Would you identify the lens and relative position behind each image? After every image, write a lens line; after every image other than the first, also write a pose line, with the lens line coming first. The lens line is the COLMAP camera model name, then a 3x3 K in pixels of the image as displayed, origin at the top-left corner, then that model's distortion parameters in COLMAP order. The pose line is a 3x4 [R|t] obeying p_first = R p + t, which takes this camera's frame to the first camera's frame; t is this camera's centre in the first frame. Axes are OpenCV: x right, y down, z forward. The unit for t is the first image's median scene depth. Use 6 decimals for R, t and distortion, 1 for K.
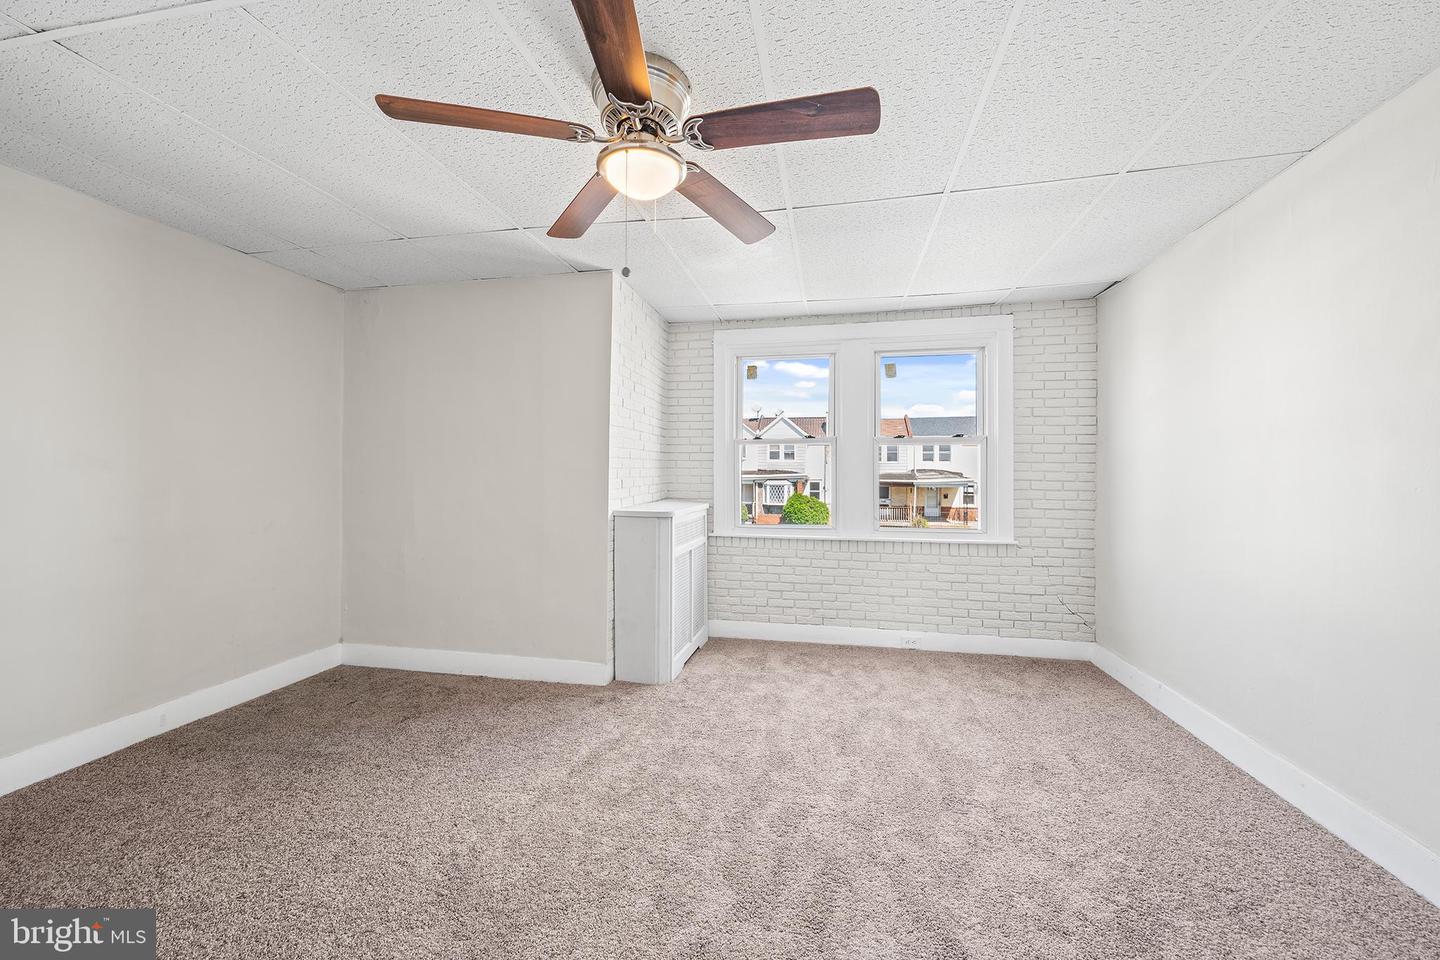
lens RADIAL K [[552.3, 0, 723.4], [0, 552.3, 472.0], [0, 0, 1]] dist [-0.001273, -0.000046]
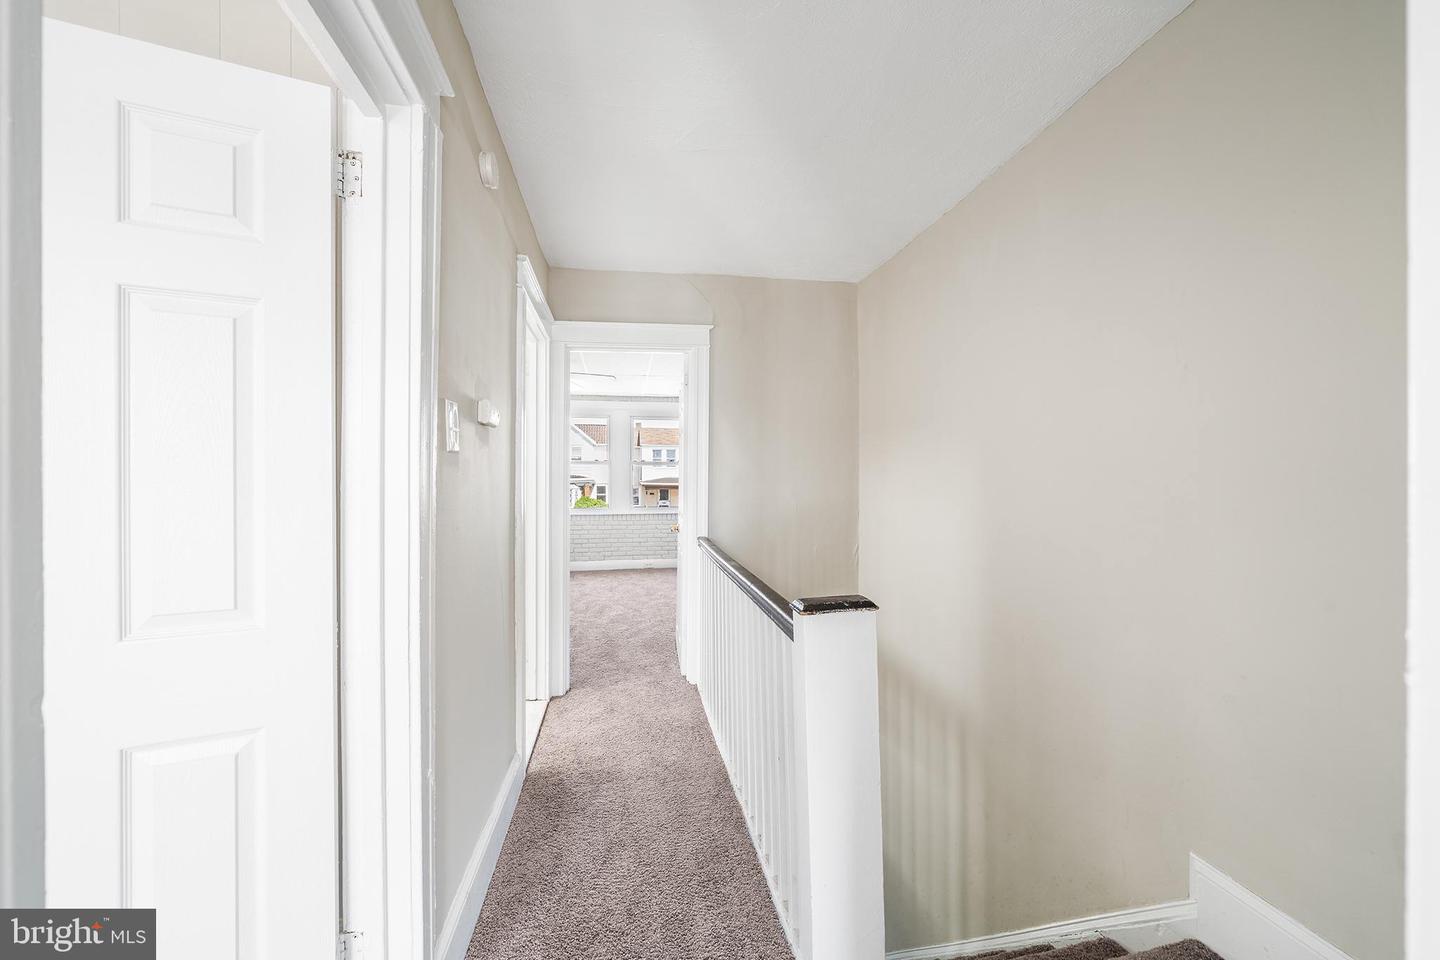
lens RADIAL K [[552.3, 0, 723.4], [0, 552.3, 472.0], [0, 0, 1]] dist [-0.001273, -0.000046]
pose [[0.928247, 0.000073, 0.371965, -0.019740], [0.002691, 0.999973, -0.006910, -0.001290], [-0.371956, 0.007415, 0.928221, -0.124884]]
